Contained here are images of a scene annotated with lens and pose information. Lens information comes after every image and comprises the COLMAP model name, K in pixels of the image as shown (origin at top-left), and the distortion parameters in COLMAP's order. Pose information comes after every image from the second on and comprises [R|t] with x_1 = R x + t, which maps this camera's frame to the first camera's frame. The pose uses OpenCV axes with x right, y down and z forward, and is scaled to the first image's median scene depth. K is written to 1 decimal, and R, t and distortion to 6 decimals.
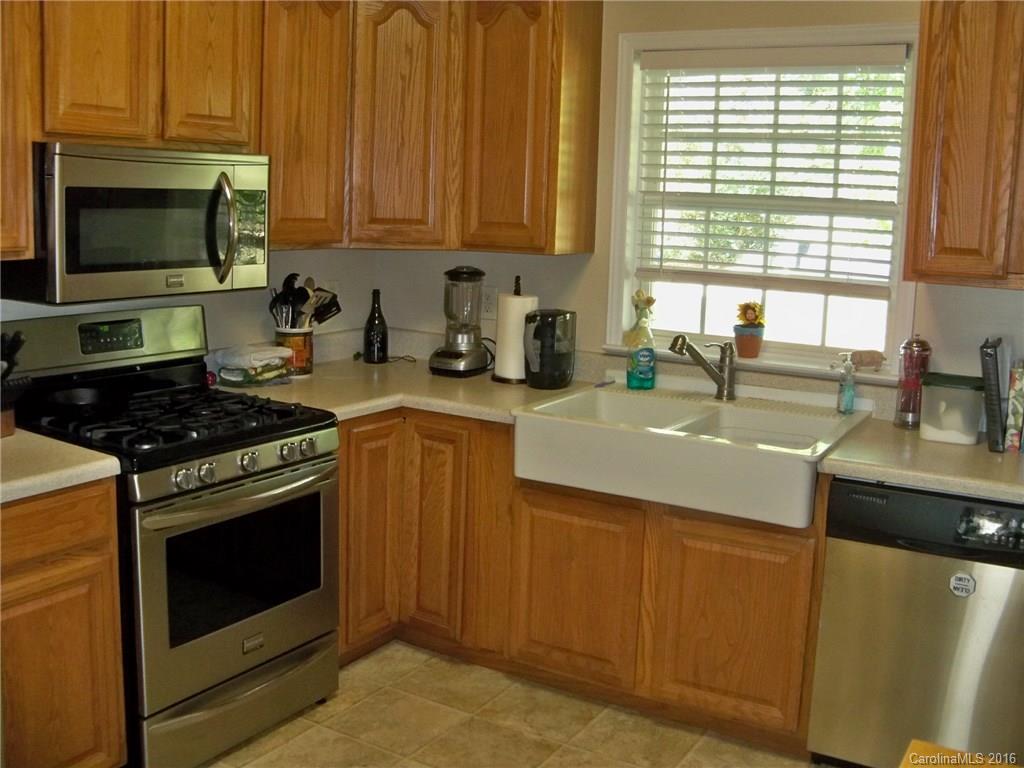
lens RADIAL K [[1073.9, 0, 508.8], [0, 1073.9, 381.2], [0, 0, 1]] dist [-0.144050, 0.000000]
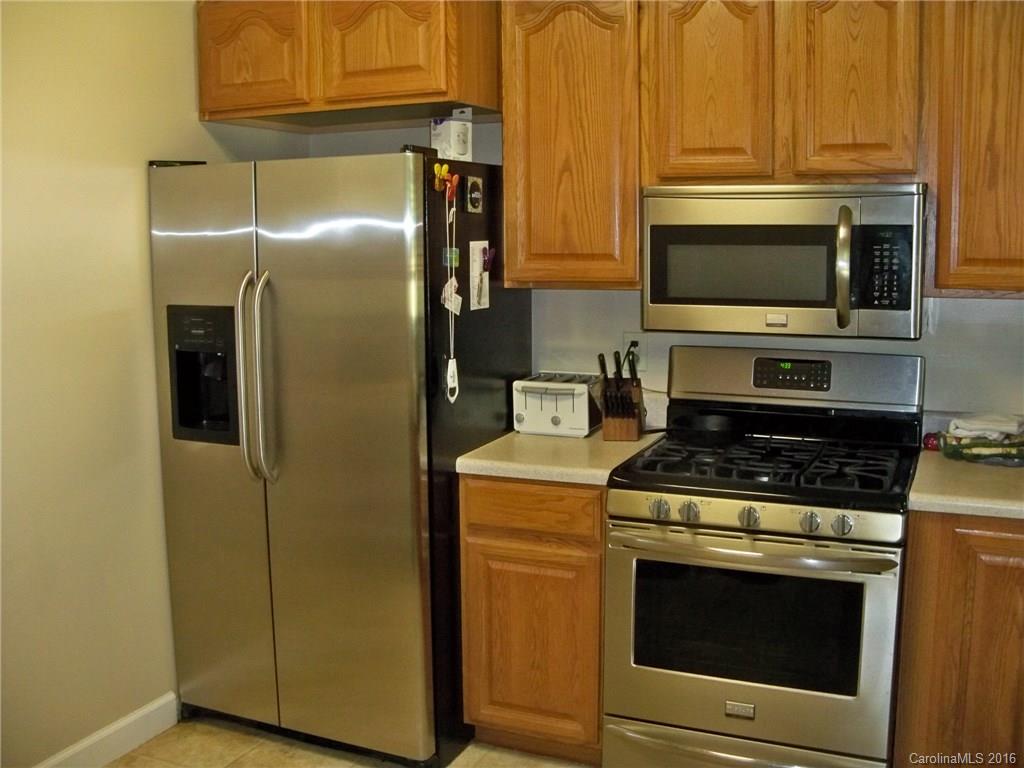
lens RADIAL K [[1073.9, 0, 508.2], [0, 1073.9, 384.2], [0, 0, 1]] dist [-0.144050, 0.000000]
pose [[0.110846, 0.102563, -0.988531, 0.593122], [-0.149391, 0.985079, 0.085453, -0.079810], [0.982545, 0.138205, 0.124514, 0.615369]]
